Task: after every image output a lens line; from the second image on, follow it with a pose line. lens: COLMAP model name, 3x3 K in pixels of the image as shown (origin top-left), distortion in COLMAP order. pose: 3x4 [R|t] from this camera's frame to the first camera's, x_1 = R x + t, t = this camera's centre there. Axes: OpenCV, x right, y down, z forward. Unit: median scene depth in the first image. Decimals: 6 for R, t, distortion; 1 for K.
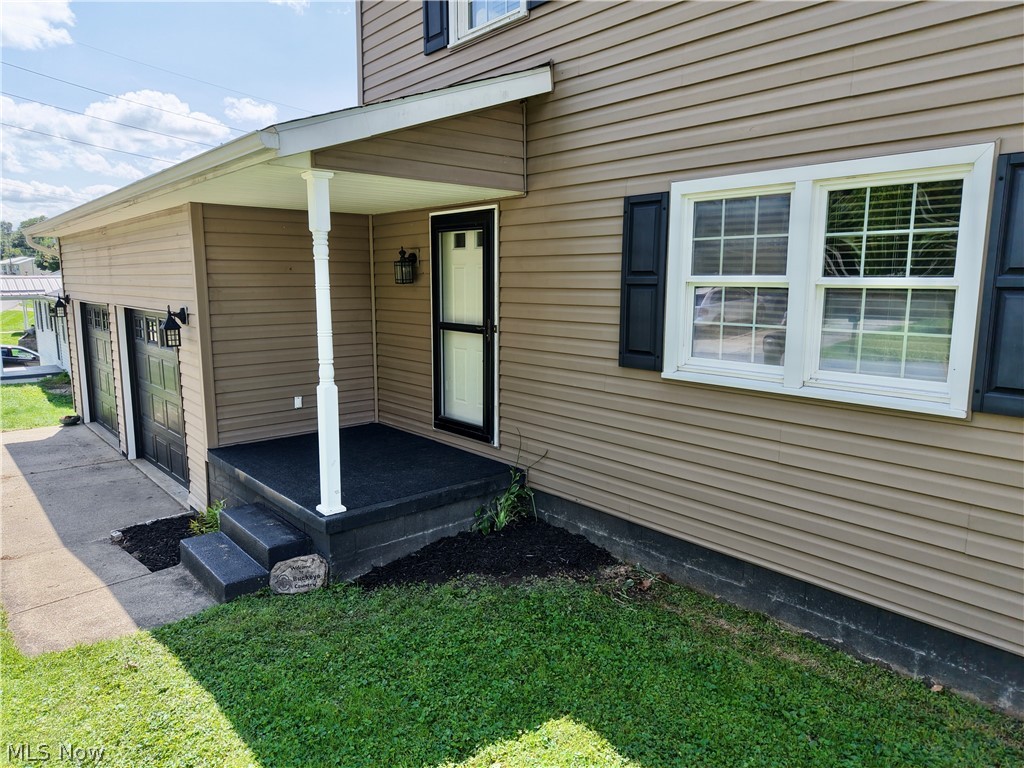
lens RADIAL K [[688.0, 0, 506.6], [0, 688.0, 388.0], [0, 0, 1]] dist [0.007976, -0.005550]
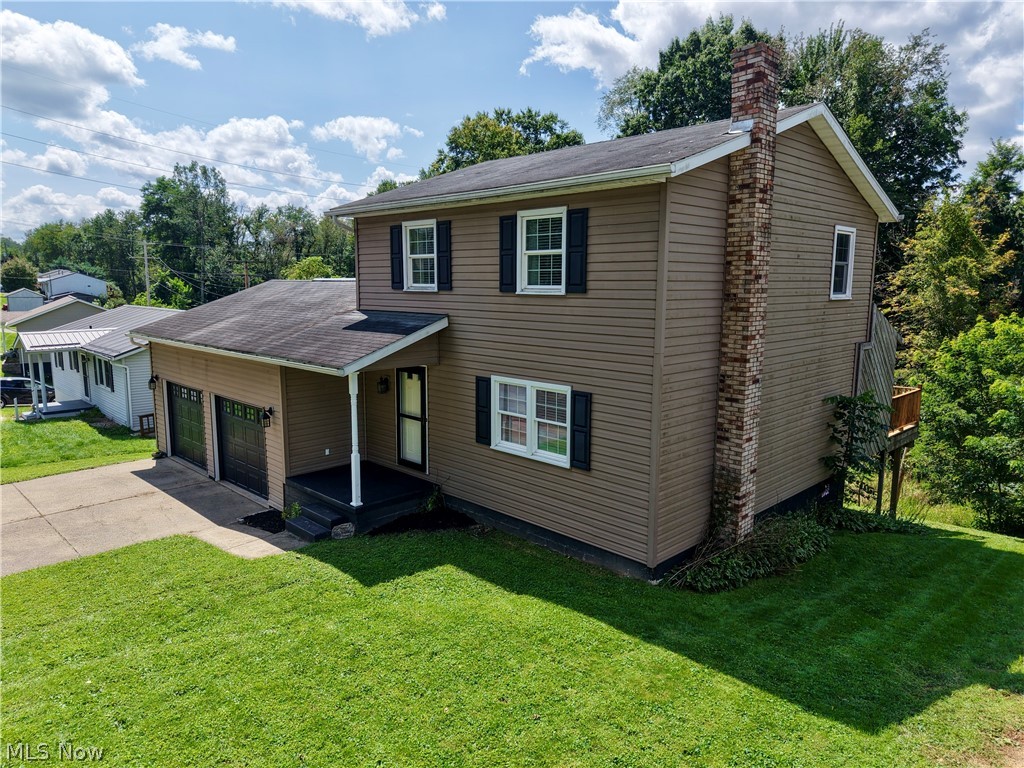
lens RADIAL K [[688.0, 0, 516.7], [0, 688.0, 376.0], [0, 0, 1]] dist [0.007976, -0.005550]
pose [[0.996708, -0.008449, 0.080637, 0.110285], [0.010000, 0.999772, -0.018857, -0.211987], [-0.080459, 0.019601, 0.996565, -1.398486]]
